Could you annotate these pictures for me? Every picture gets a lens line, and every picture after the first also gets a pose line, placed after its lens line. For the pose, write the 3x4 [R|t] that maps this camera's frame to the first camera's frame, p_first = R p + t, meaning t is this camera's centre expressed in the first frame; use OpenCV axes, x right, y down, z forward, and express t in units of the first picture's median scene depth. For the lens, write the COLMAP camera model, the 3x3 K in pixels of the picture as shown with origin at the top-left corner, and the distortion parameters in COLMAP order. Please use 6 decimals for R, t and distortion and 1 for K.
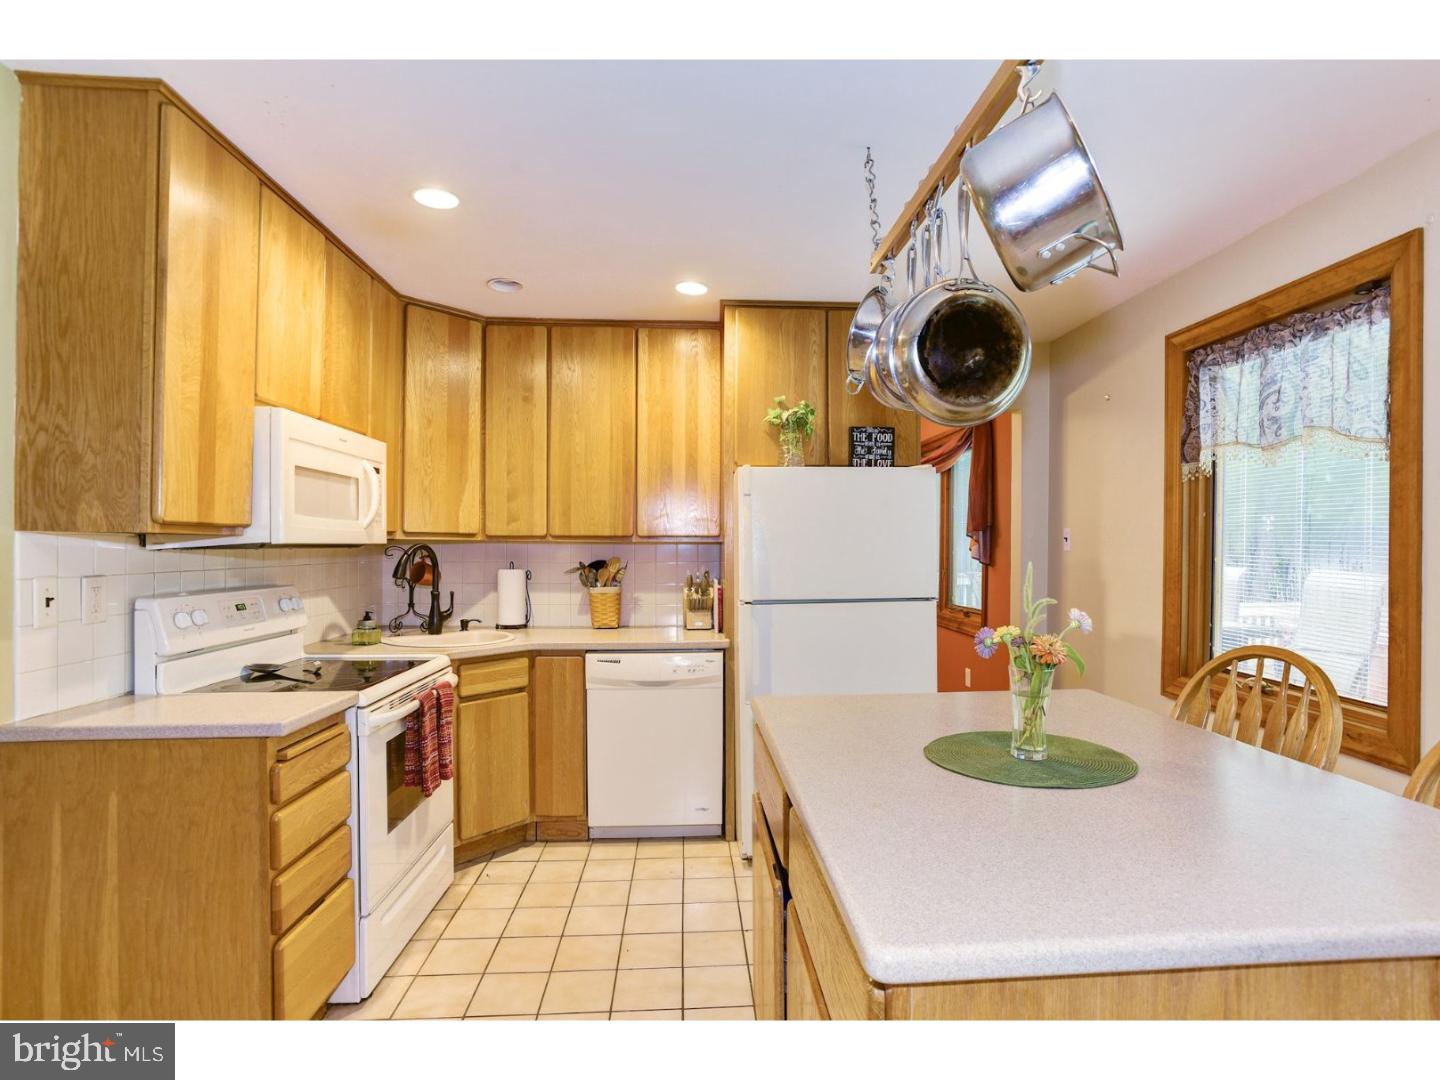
lens RADIAL K [[731.8, 0, 722.7], [0, 731.8, 544.3], [0, 0, 1]] dist [-0.056371, 0.034351]
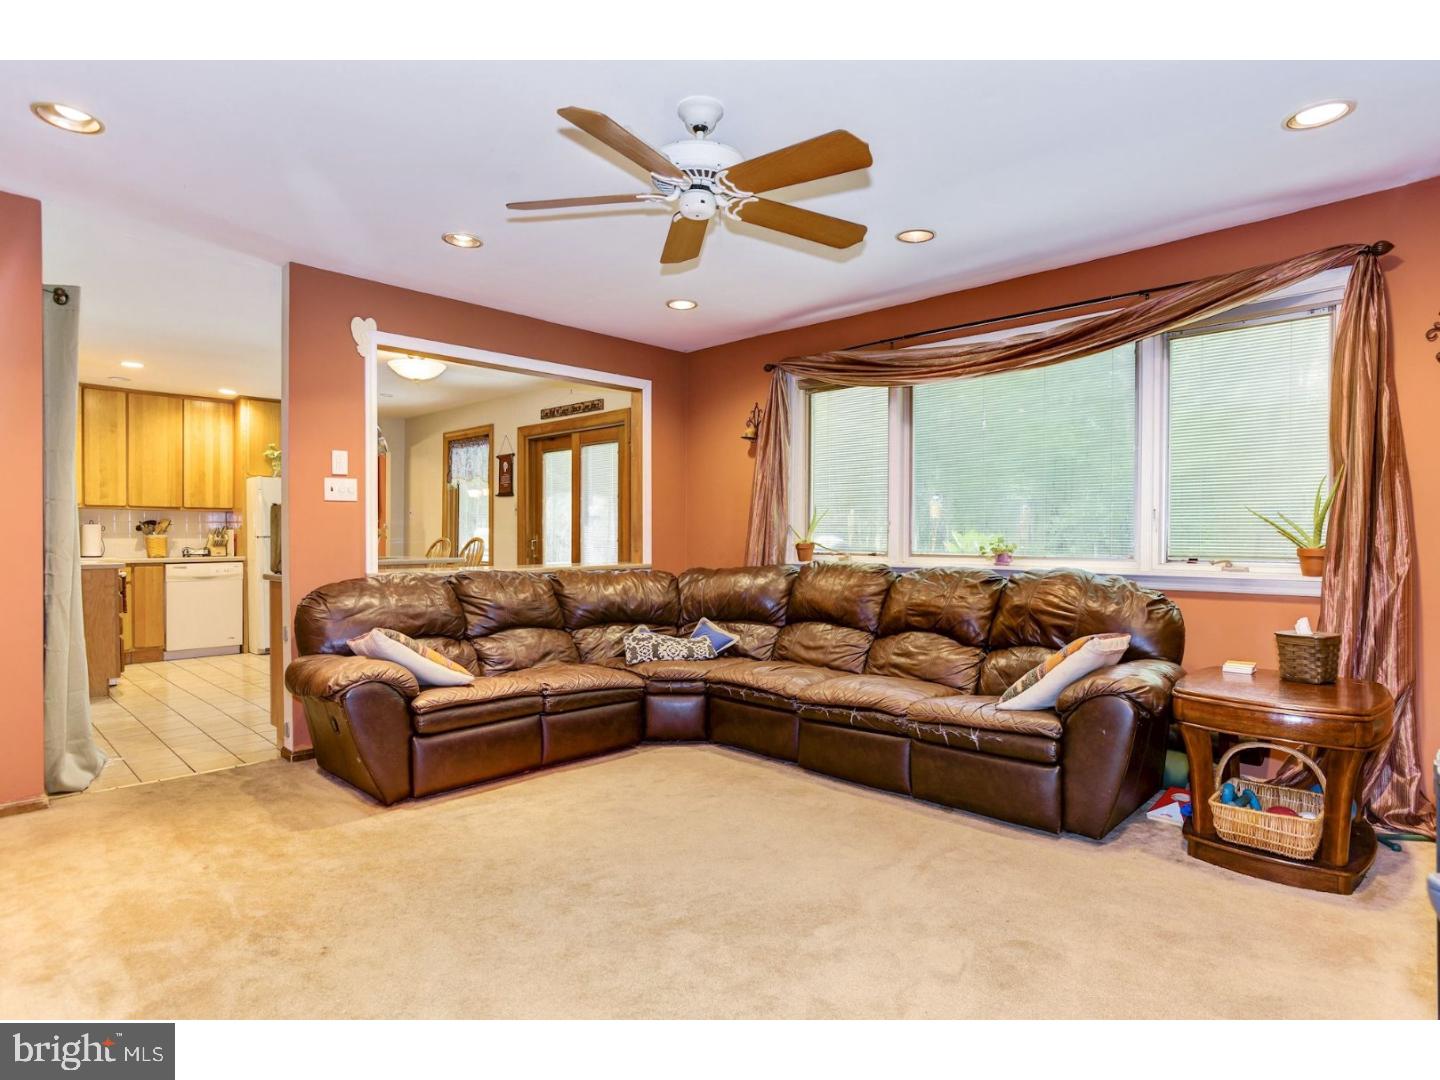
lens RADIAL K [[779.3, 0, 720.0], [0, 779.3, 540.0], [0, 0, 1]] dist [-0.006297, 0.000269]
pose [[0.739859, -0.007253, 0.672723, -0.498978], [0.001197, 0.999954, 0.009465, 0.064259], [-0.672761, -0.006198, 0.739834, -1.631247]]
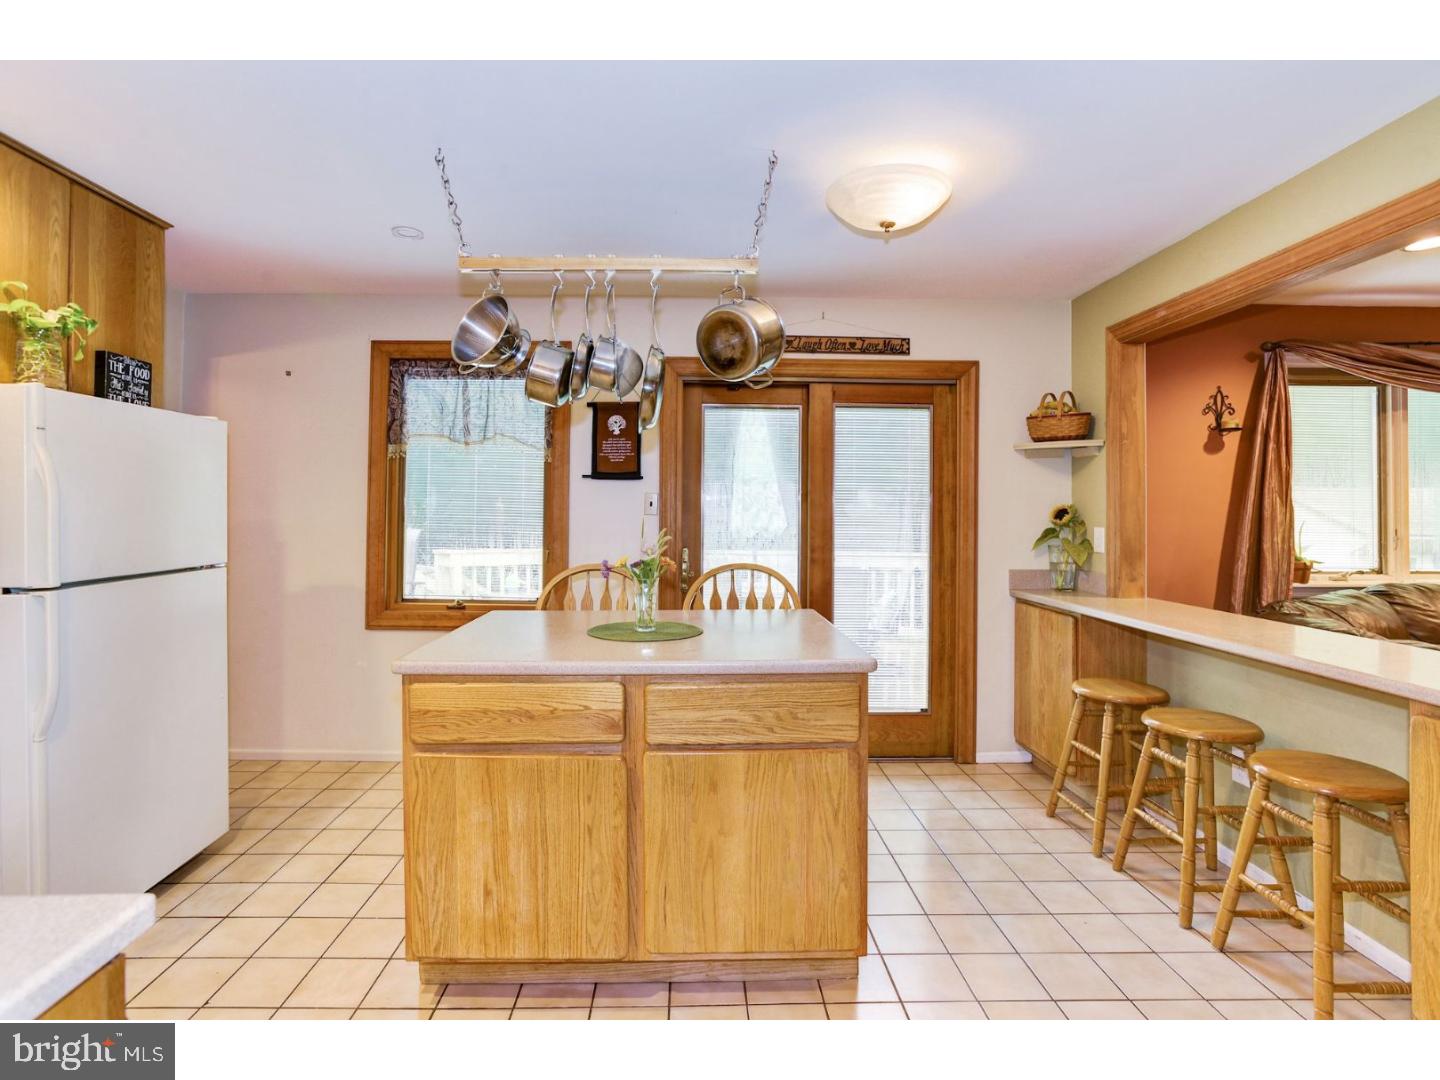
lens RADIAL K [[711.8, 0, 707.7], [0, 711.8, 503.5], [0, 0, 1]] dist [-0.058103, 0.032792]
pose [[0.041073, 0.013957, 0.999059, -0.536386], [-0.004111, 0.999896, -0.013800, 0.007212], [-0.999148, -0.003541, 0.041126, 0.341901]]
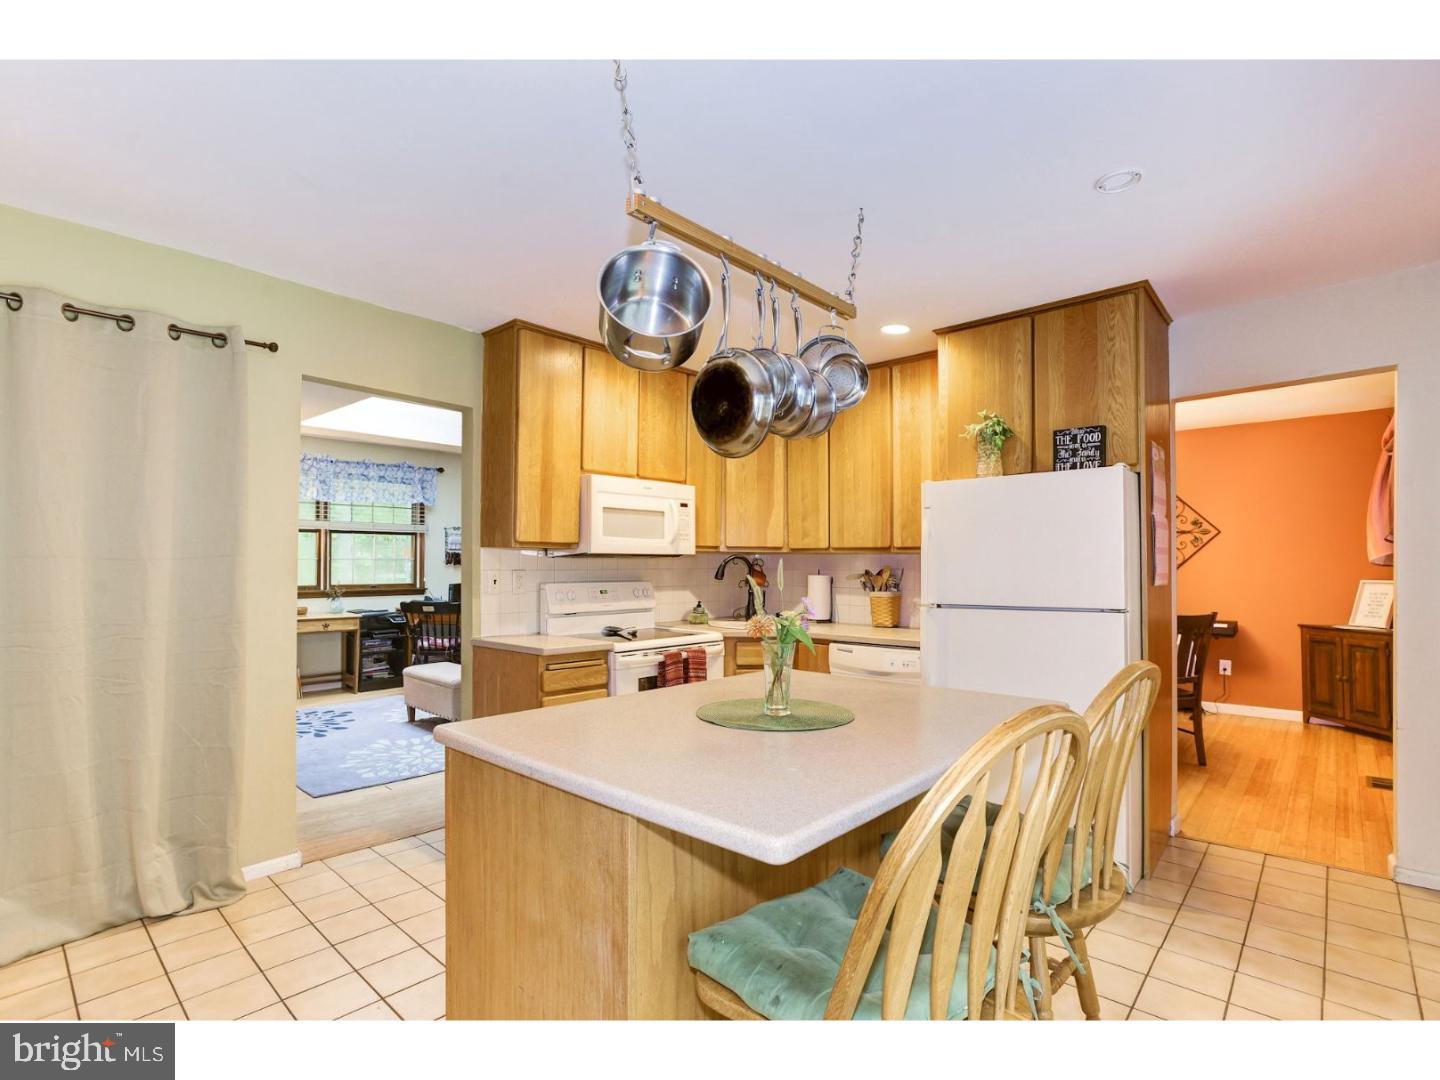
lens RADIAL K [[711.6, 0, 723.2], [0, 711.6, 555.7], [0, 0, 1]] dist [-0.022606, 0.000162]
pose [[0.695738, -0.007238, -0.718259, 0.554636], [0.000097, 0.999950, -0.009983, 0.014793], [0.718296, 0.006876, 0.695704, 0.030229]]
